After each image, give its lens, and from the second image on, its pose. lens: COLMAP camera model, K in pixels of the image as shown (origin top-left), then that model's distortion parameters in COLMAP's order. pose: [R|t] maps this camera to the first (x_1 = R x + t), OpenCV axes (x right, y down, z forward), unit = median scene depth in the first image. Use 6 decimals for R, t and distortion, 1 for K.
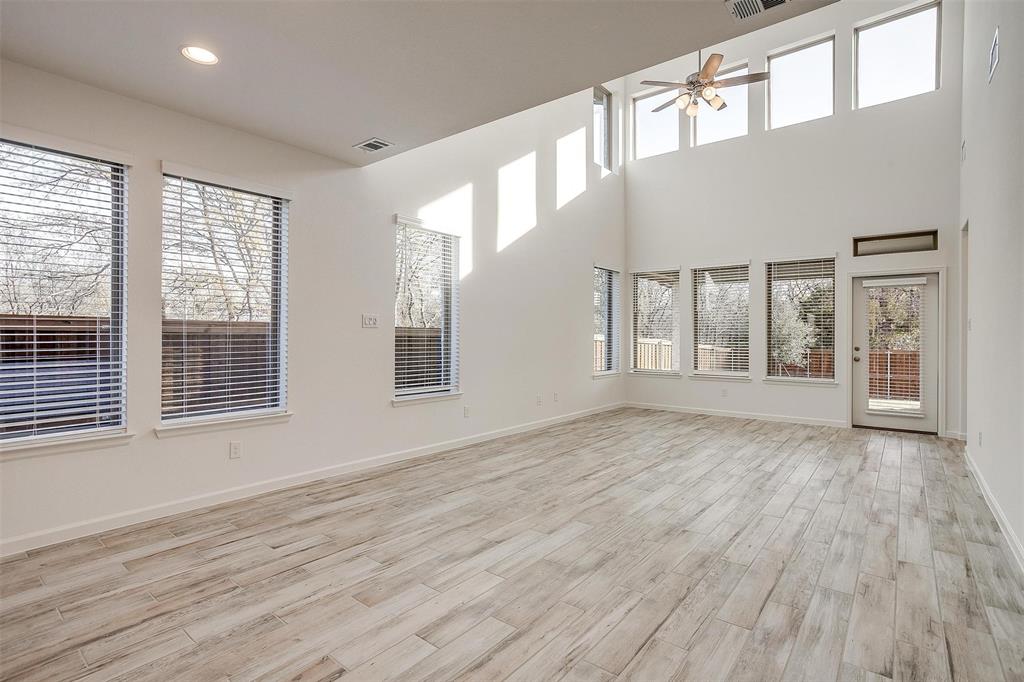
lens RADIAL K [[503.4, 0, 501.2], [0, 503.4, 326.9], [0, 0, 1]] dist [-0.032137, 0.018316]
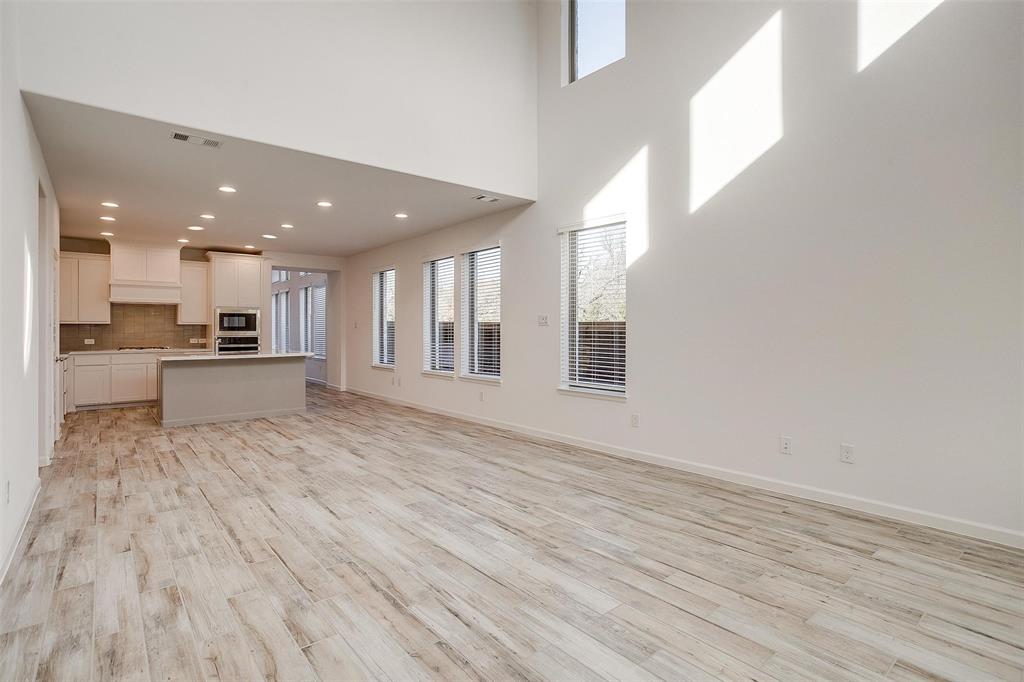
lens RADIAL K [[503.4, 0, 509.6], [0, 503.4, 329.9], [0, 0, 1]] dist [-0.032137, 0.018316]
pose [[-0.197481, -0.005714, -0.980290, 1.238198], [0.016882, 0.999815, -0.009229, 0.030363], [0.980161, -0.018372, -0.197348, 1.480752]]
